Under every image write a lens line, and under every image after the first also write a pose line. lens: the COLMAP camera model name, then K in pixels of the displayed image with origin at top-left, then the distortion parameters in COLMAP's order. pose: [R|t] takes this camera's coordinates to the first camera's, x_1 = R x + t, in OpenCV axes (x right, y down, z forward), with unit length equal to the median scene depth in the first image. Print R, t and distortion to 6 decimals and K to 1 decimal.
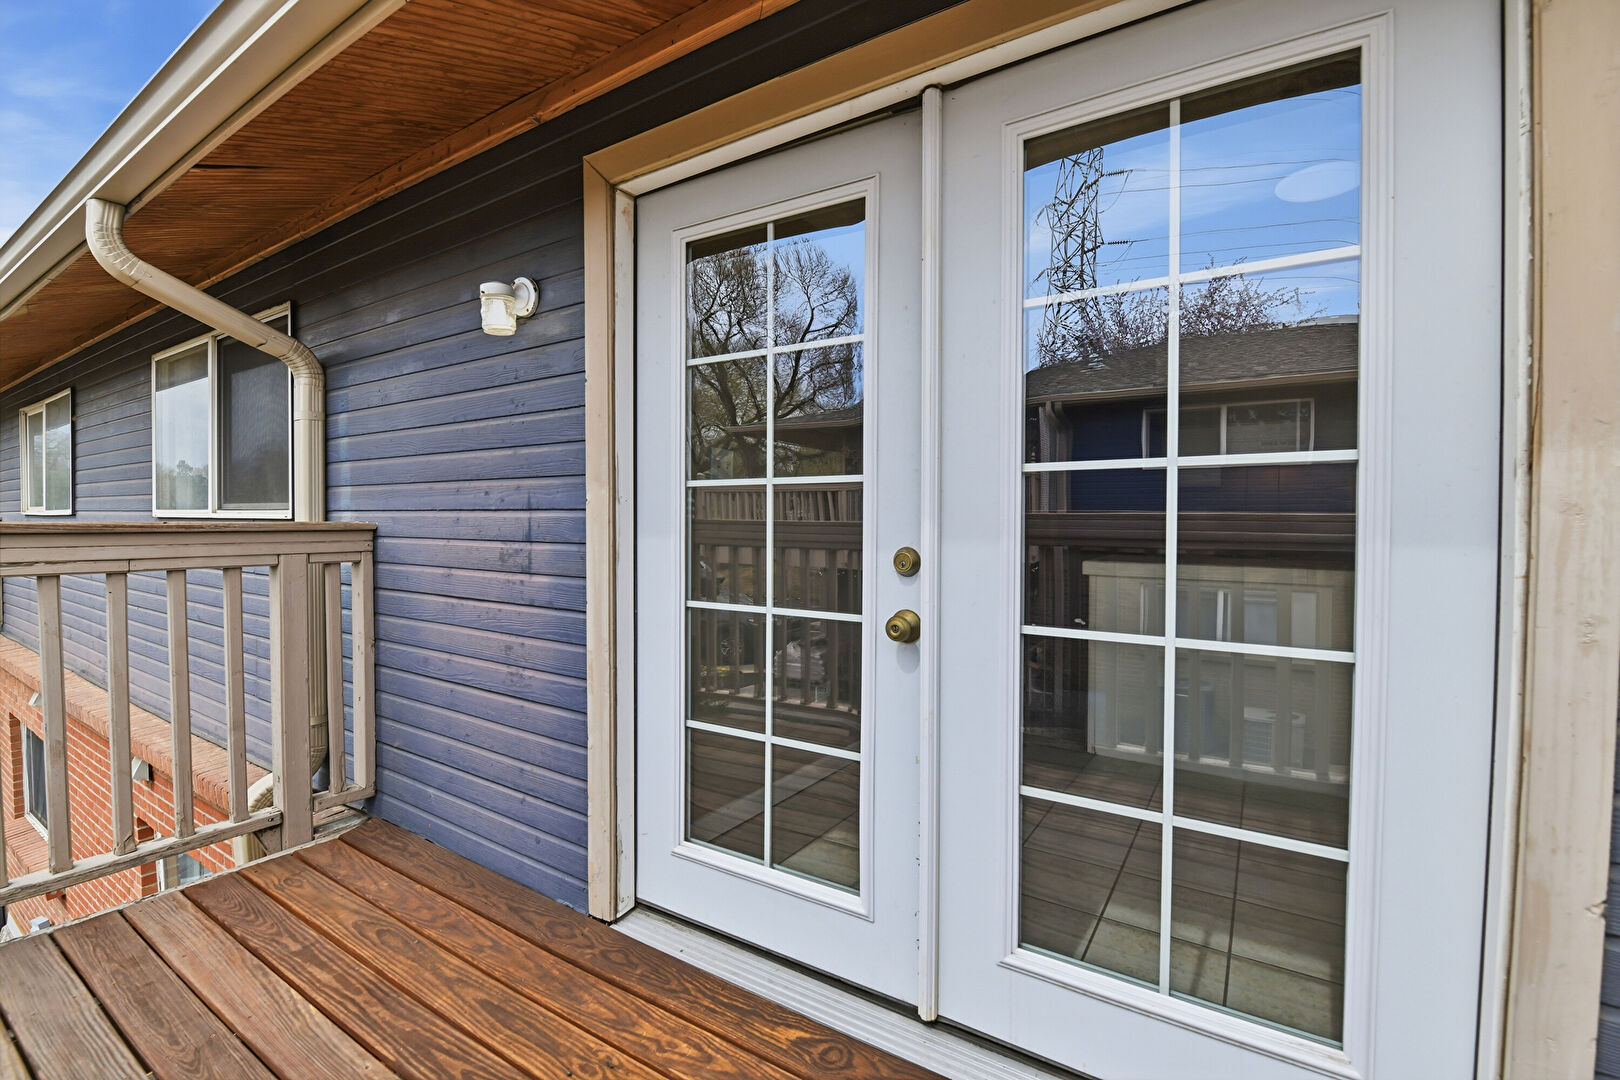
lens RADIAL K [[702.0, 0, 811.8], [0, 702.0, 528.0], [0, 0, 1]] dist [-0.008359, -0.006873]
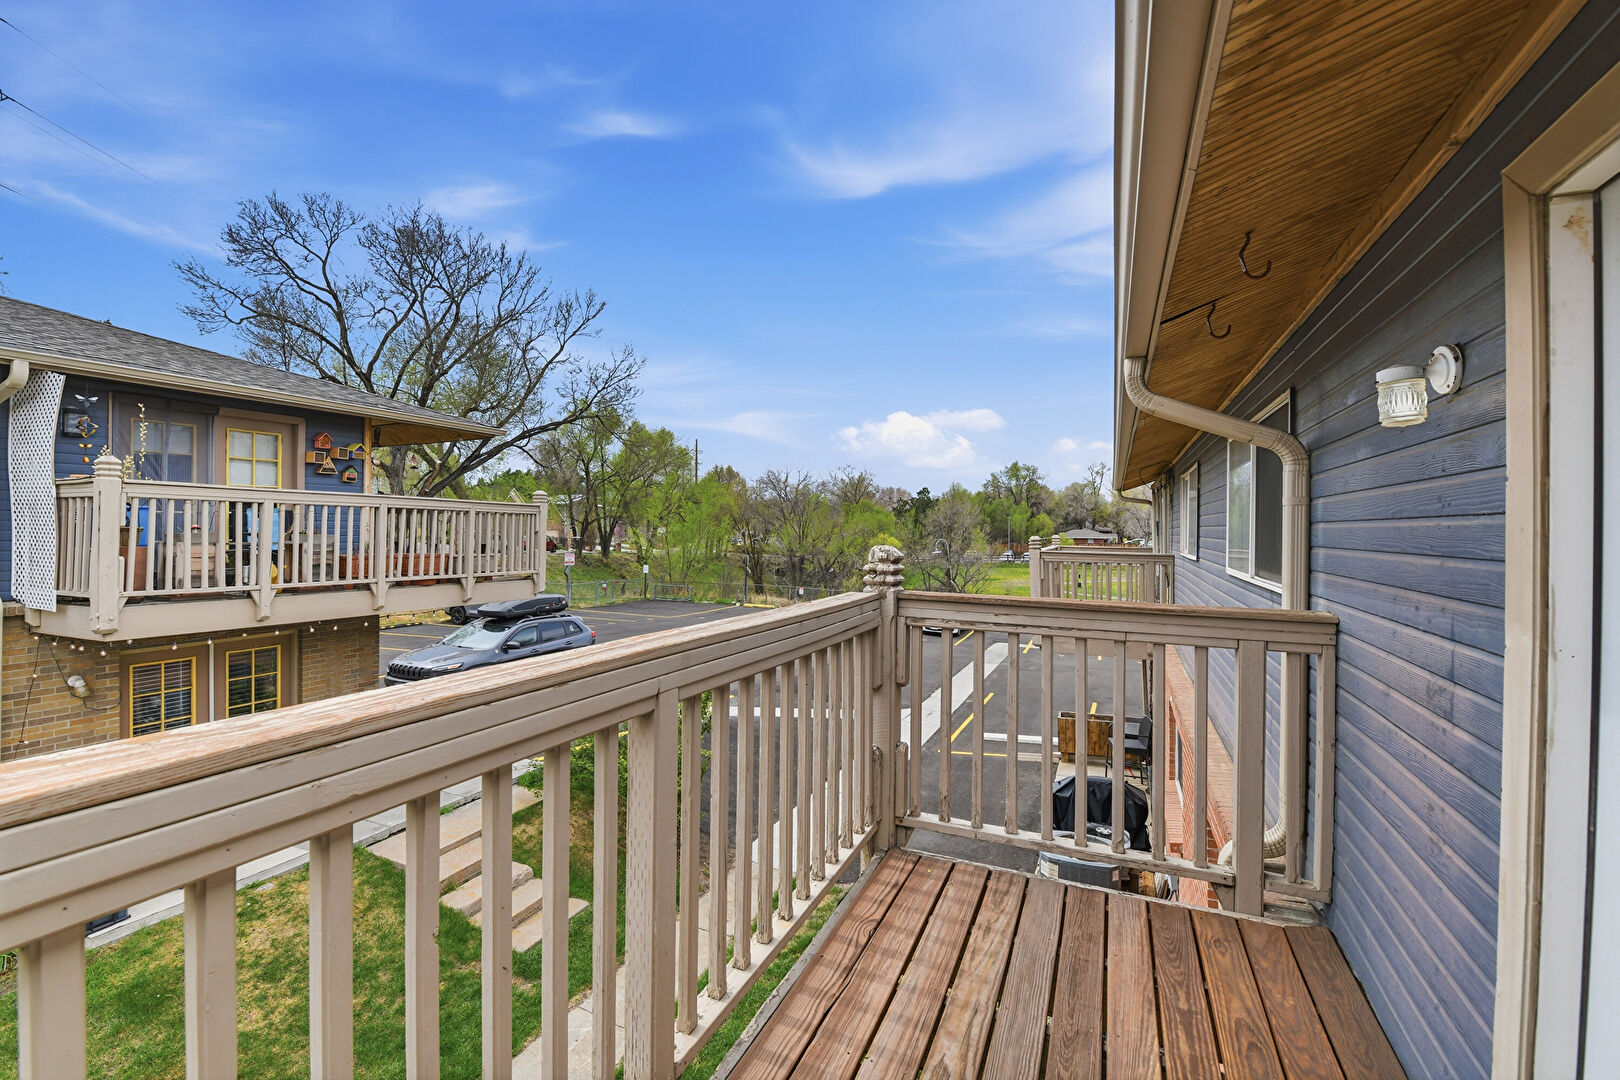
lens RADIAL K [[702.0, 0, 811.8], [0, 702.0, 528.0], [0, 0, 1]] dist [-0.008359, -0.006873]
pose [[0.169309, -0.003851, -0.985556, 0.227005], [-0.026948, 0.999600, -0.008535, -0.121618], [0.985195, 0.028004, 0.169137, 0.164494]]
